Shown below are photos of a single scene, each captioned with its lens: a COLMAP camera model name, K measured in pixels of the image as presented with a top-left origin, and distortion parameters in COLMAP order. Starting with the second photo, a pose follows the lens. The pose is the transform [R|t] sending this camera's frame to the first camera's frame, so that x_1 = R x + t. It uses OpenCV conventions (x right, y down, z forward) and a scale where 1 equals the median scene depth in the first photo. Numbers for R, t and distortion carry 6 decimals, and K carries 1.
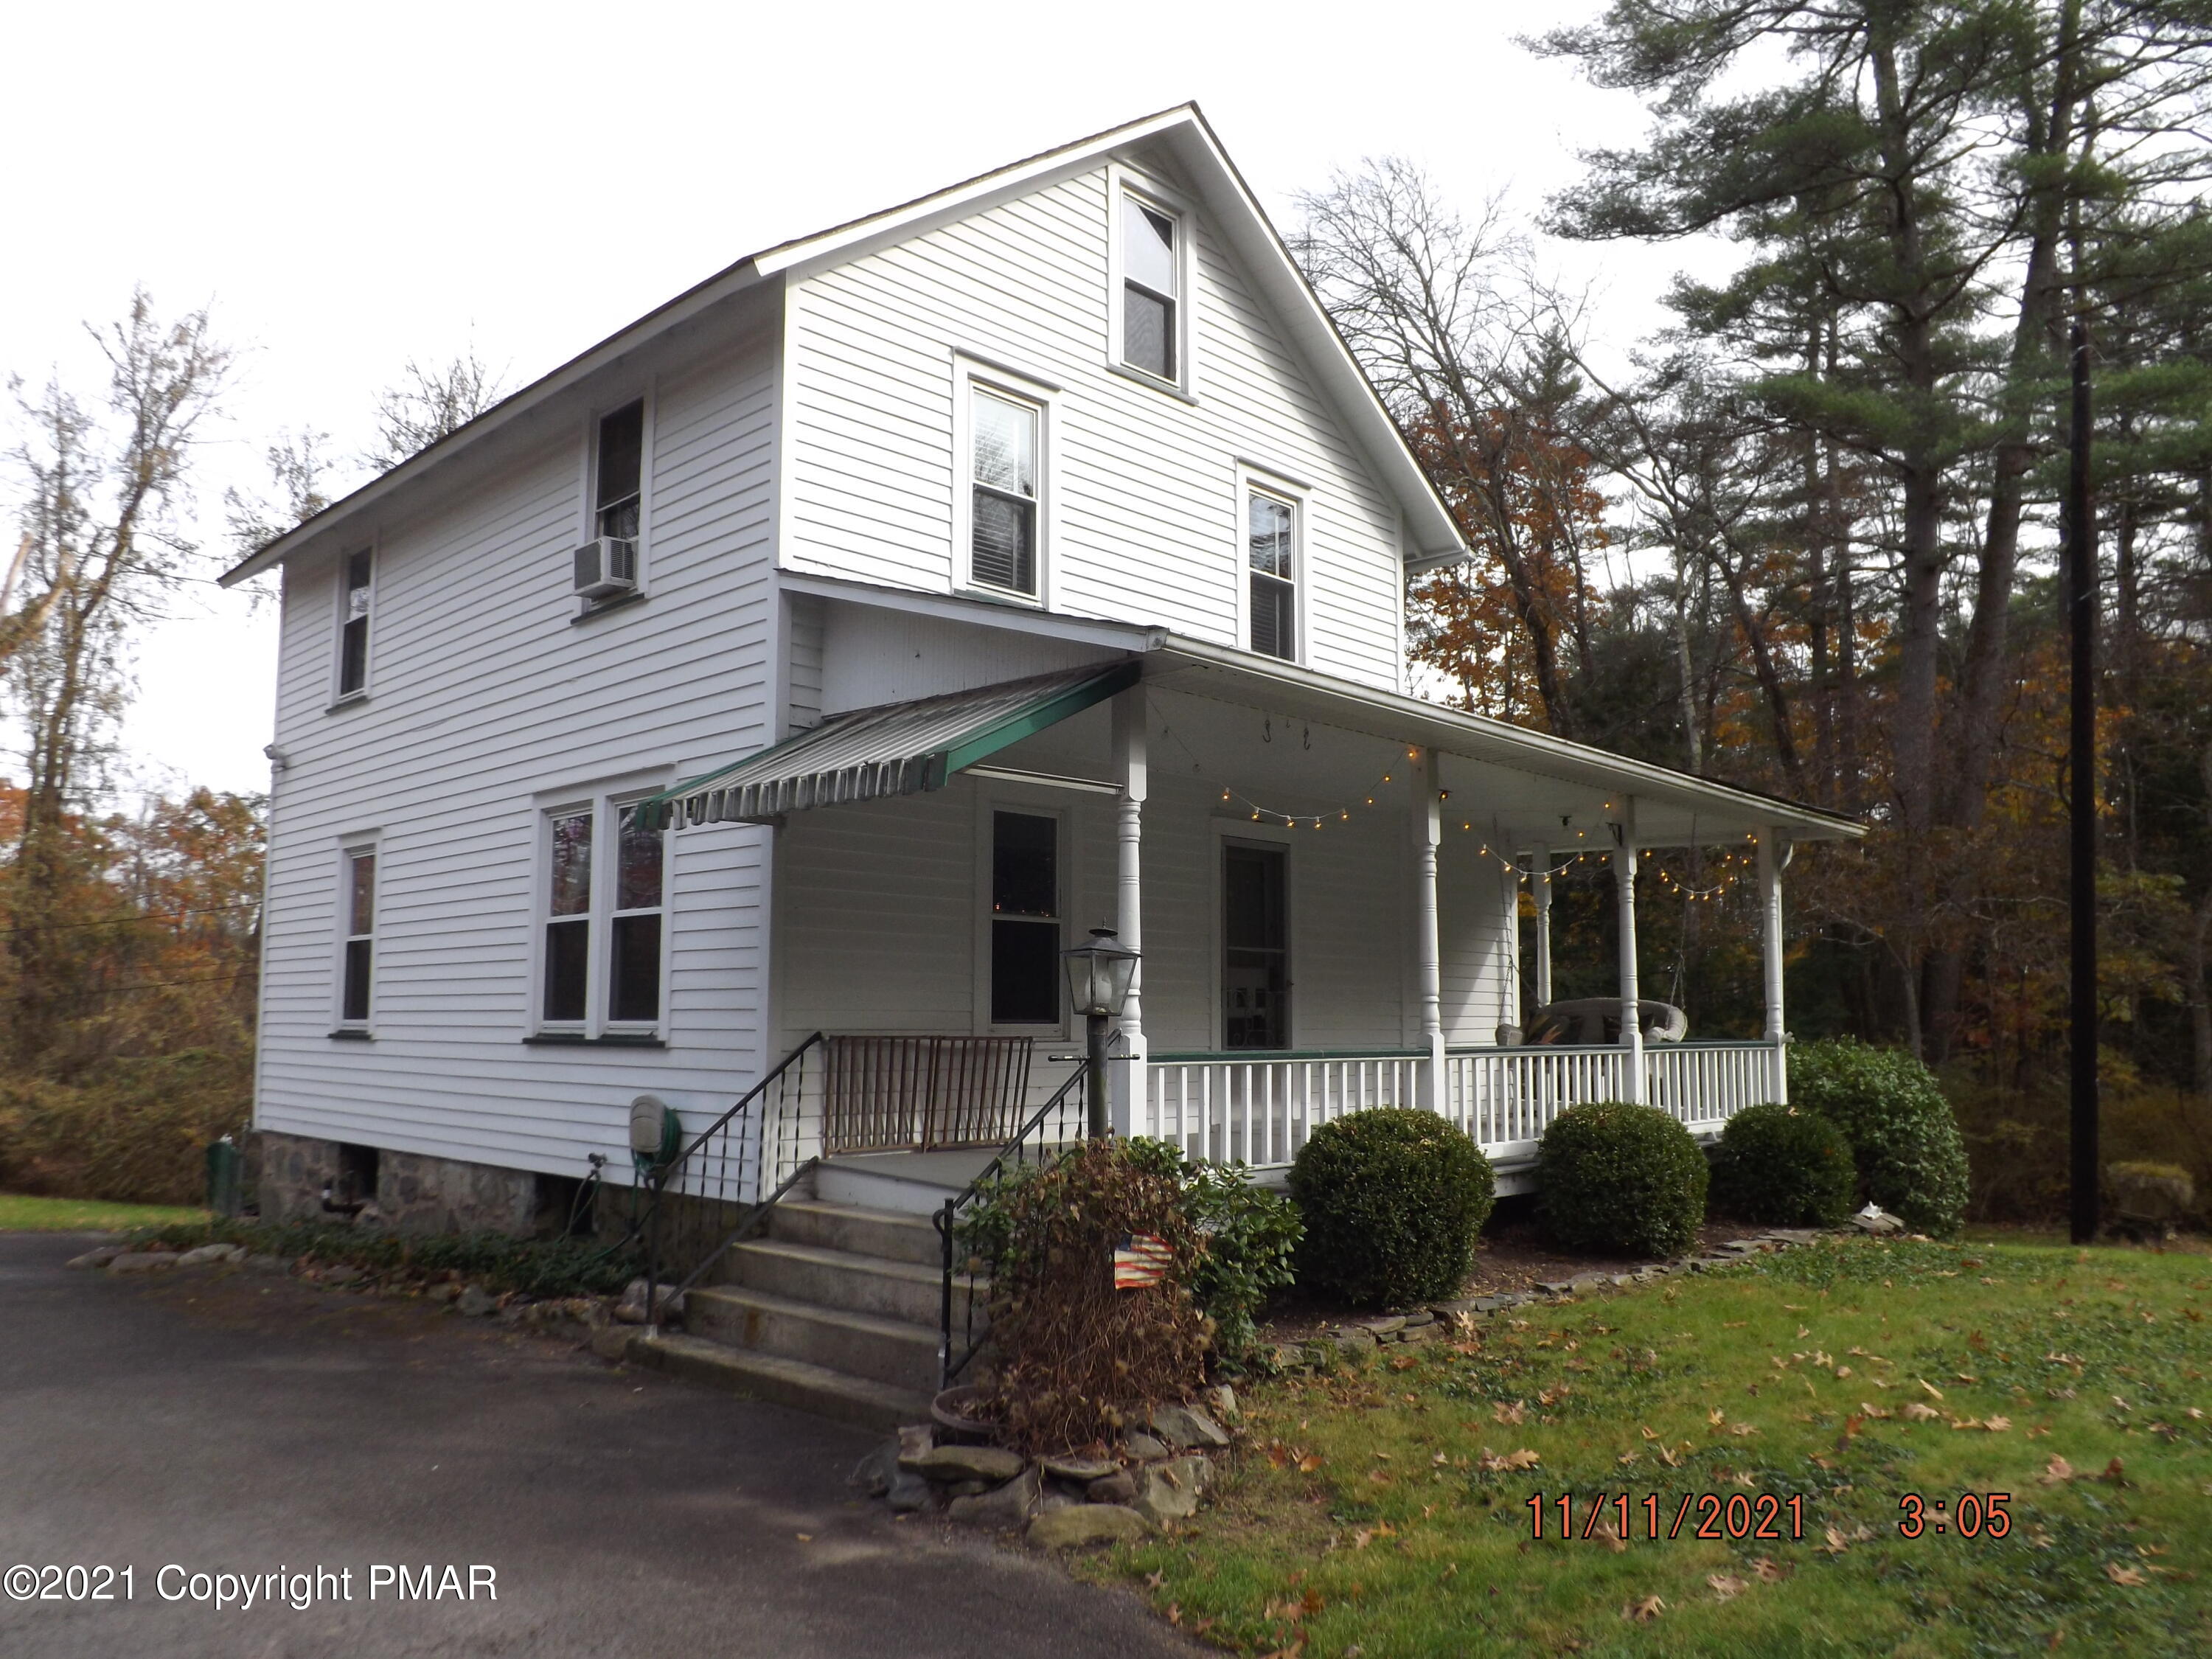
lens RADIAL K [[1644.9, 0, 1106.0], [0, 1644.9, 829.5], [0, 0, 1]] dist [-0.055050, -0.002583]
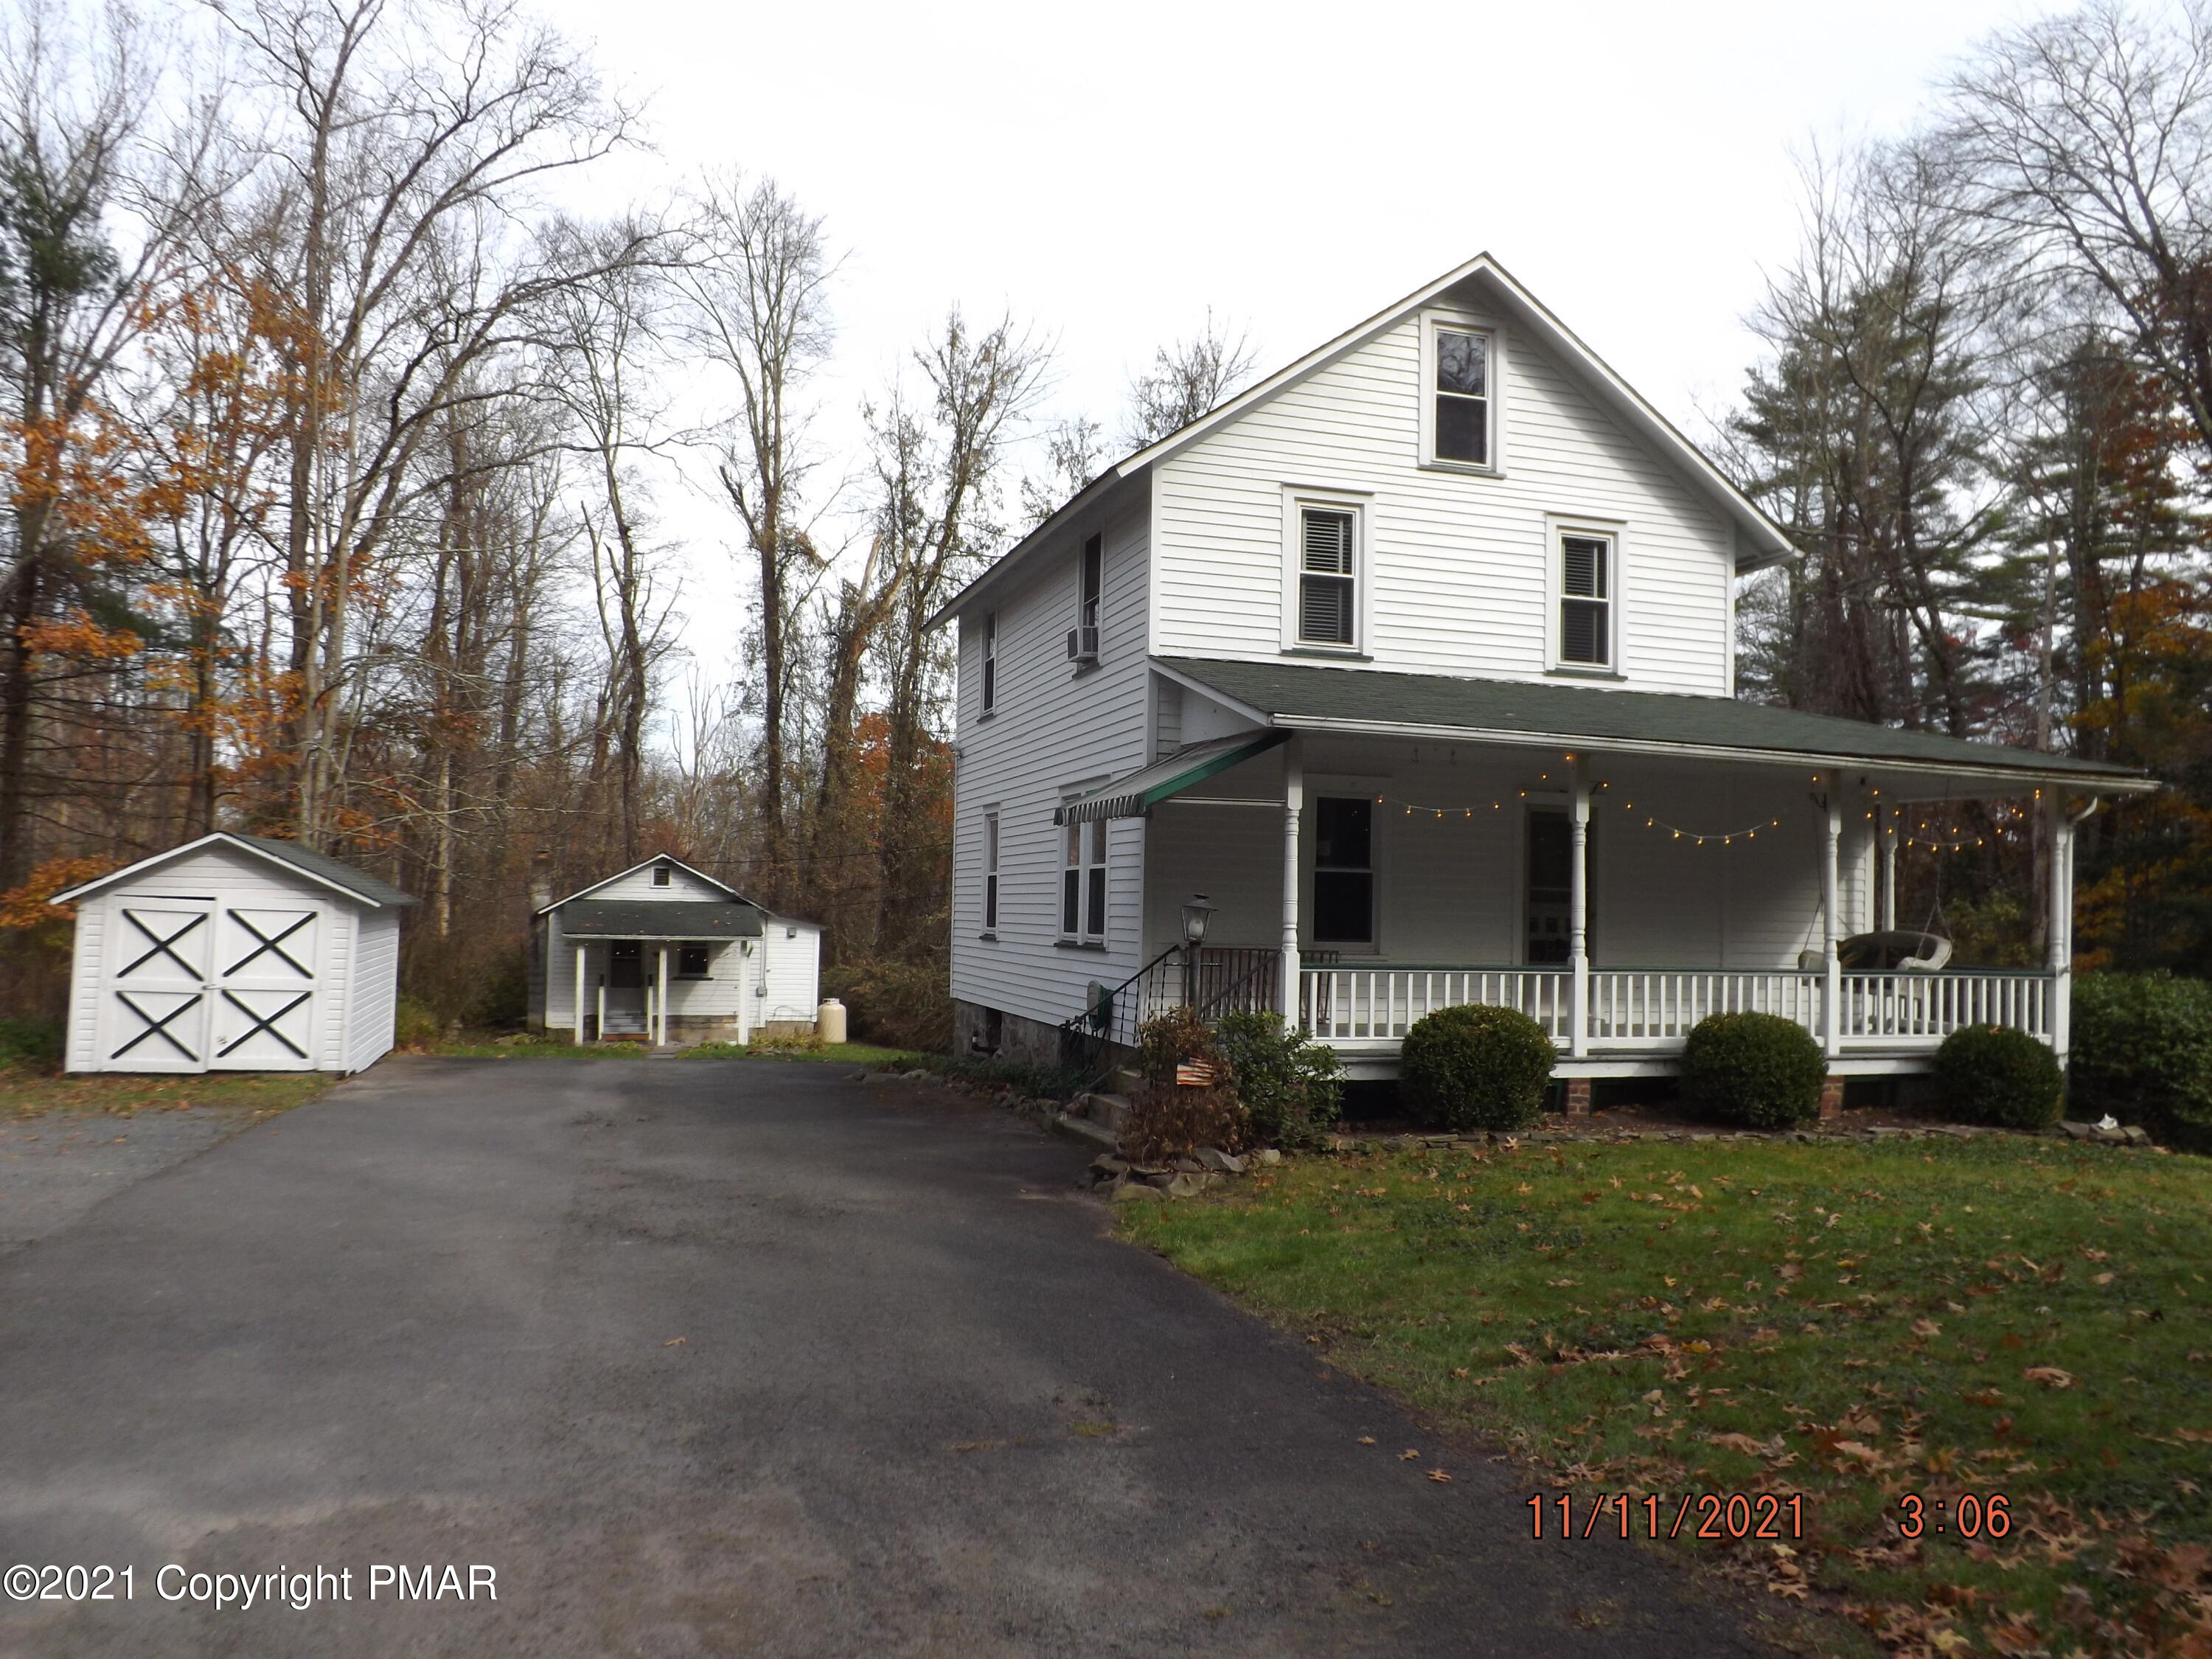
lens RADIAL K [[1607.0, 0, 1072.1], [0, 1607.0, 803.4], [0, 0, 1]] dist [-0.051537, 0.003609]
pose [[0.878766, -0.014403, -0.477036, 0.062756], [0.034972, 0.998801, 0.034266, -0.009274], [0.475971, -0.046795, 0.878215, -0.054779]]
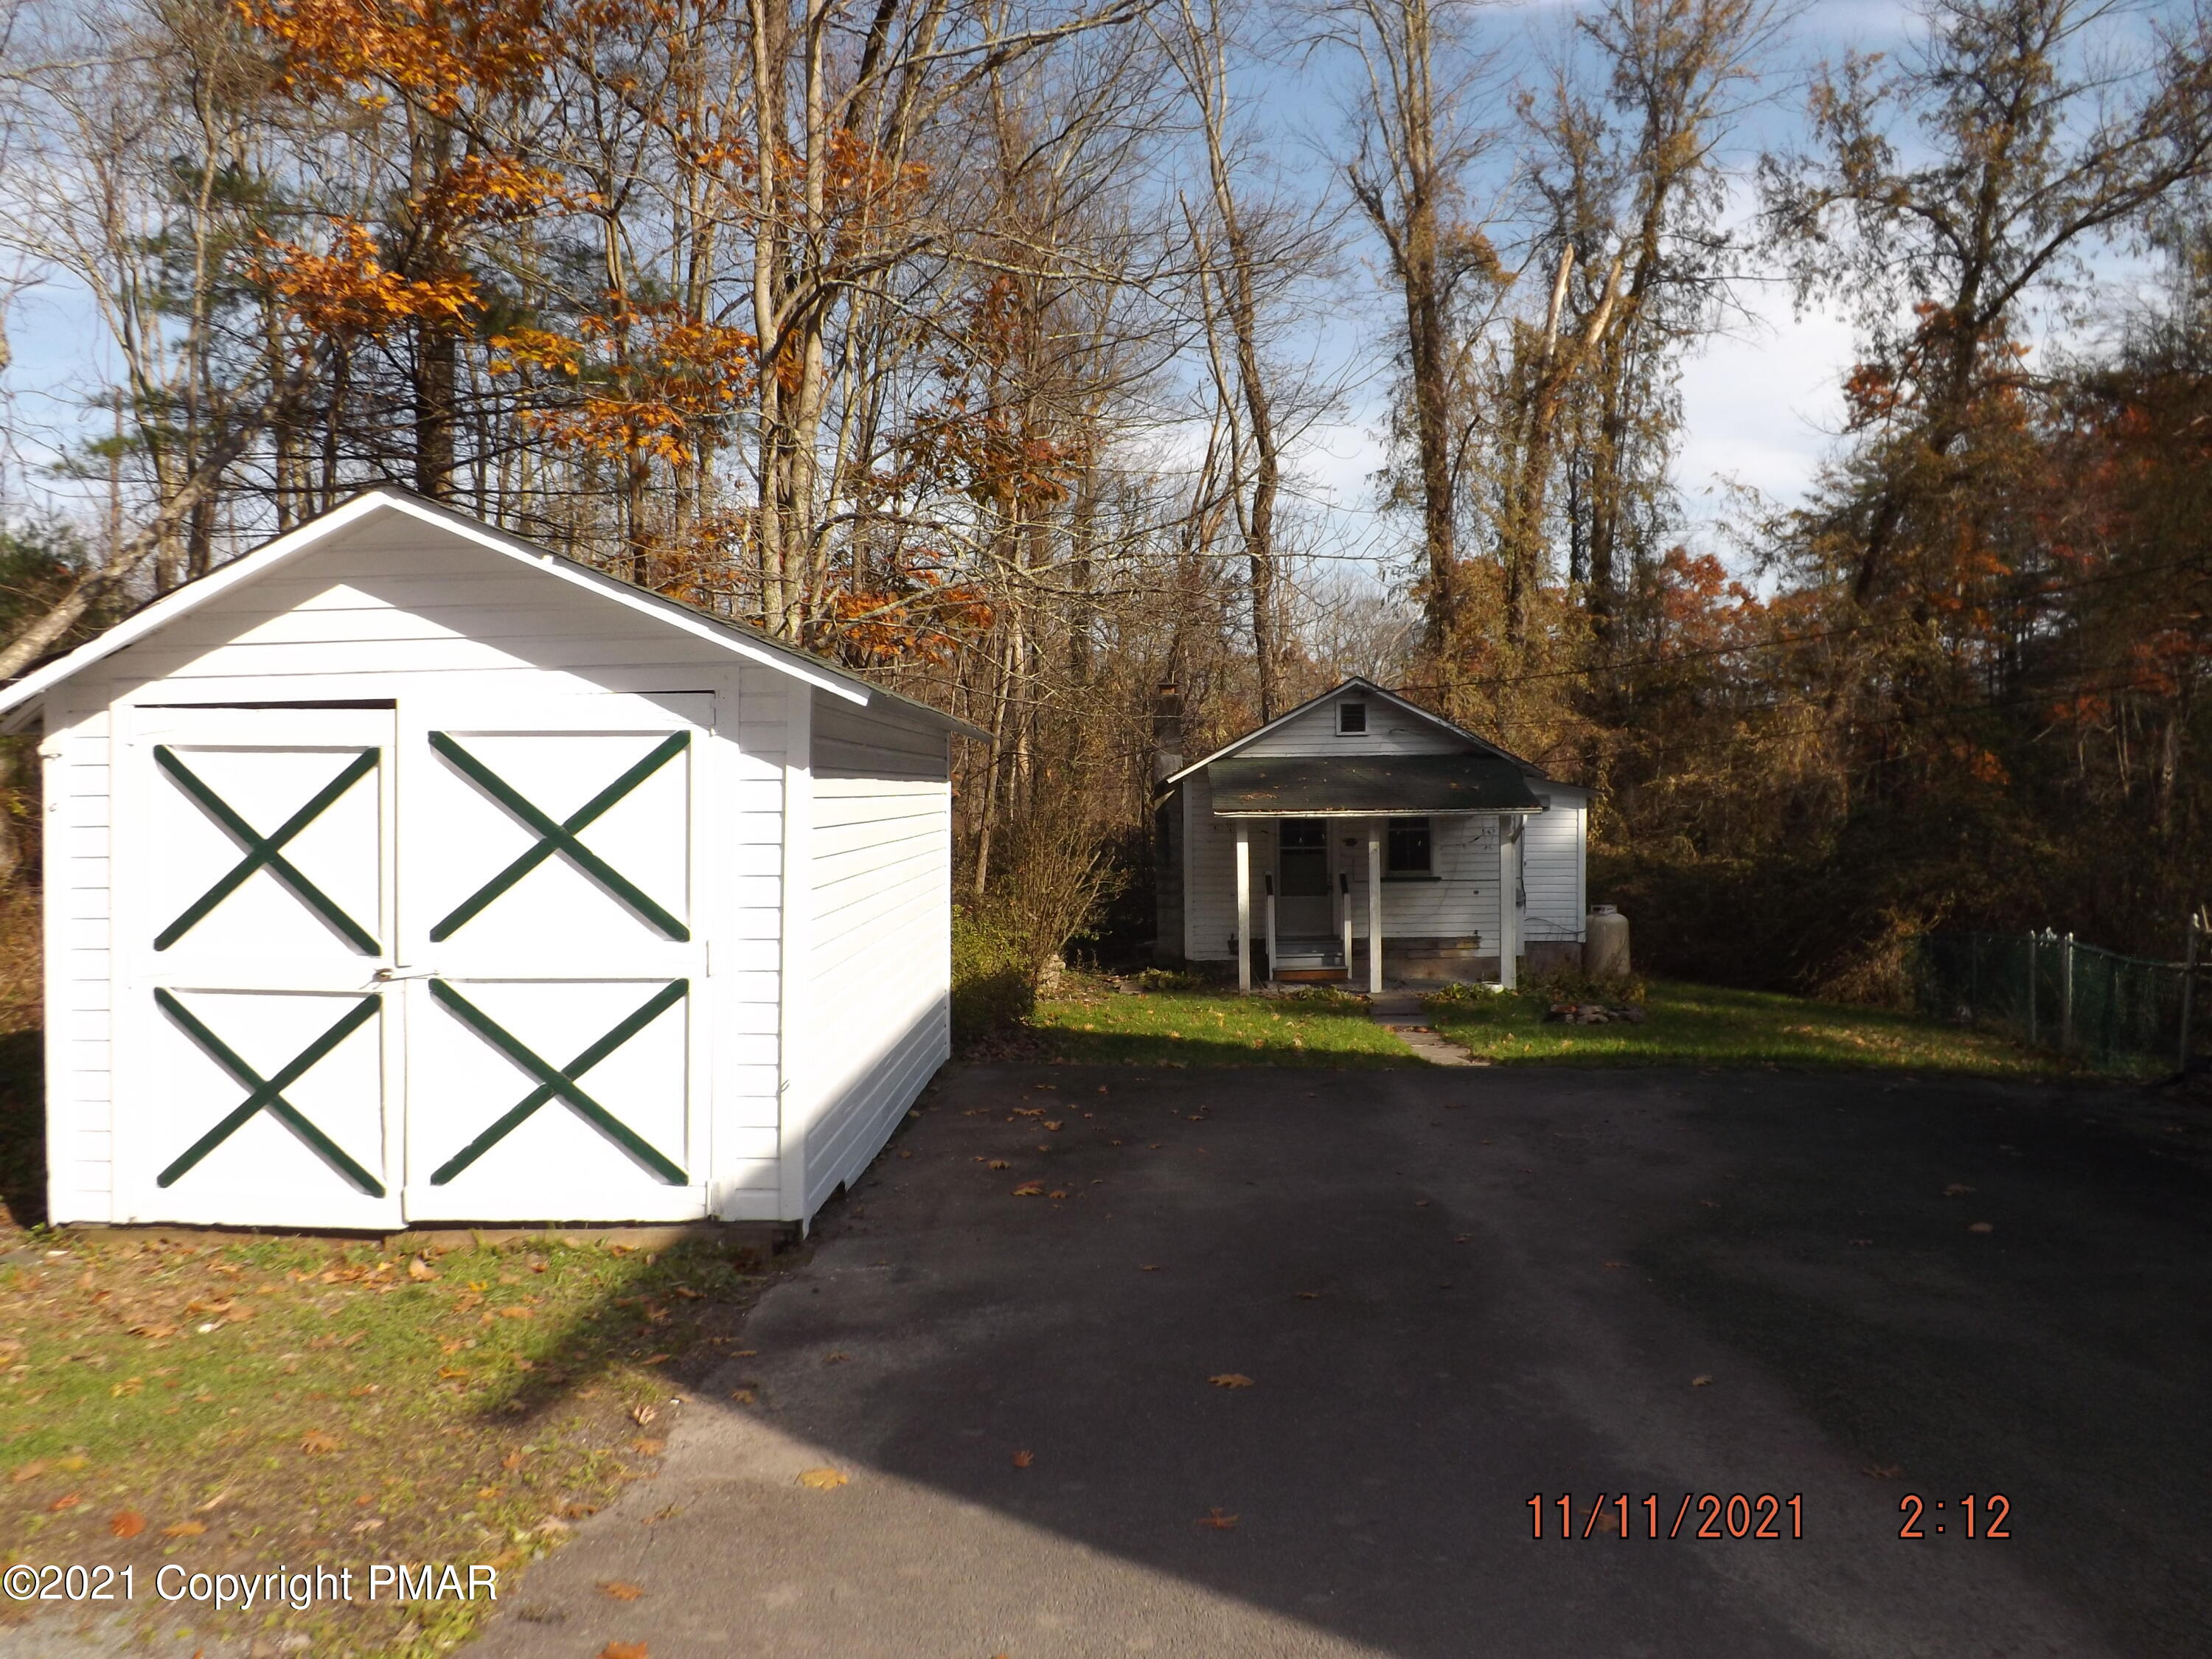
lens RADIAL K [[1581.8, 0, 1101.6], [0, 1581.8, 855.5], [0, 0, 1]] dist [-0.034385, 0.001204]
pose [[0.684190, 0.017636, -0.729090, -0.192245], [0.097701, 0.988480, 0.115595, 0.025214], [0.722730, -0.150322, 0.674585, 0.151631]]
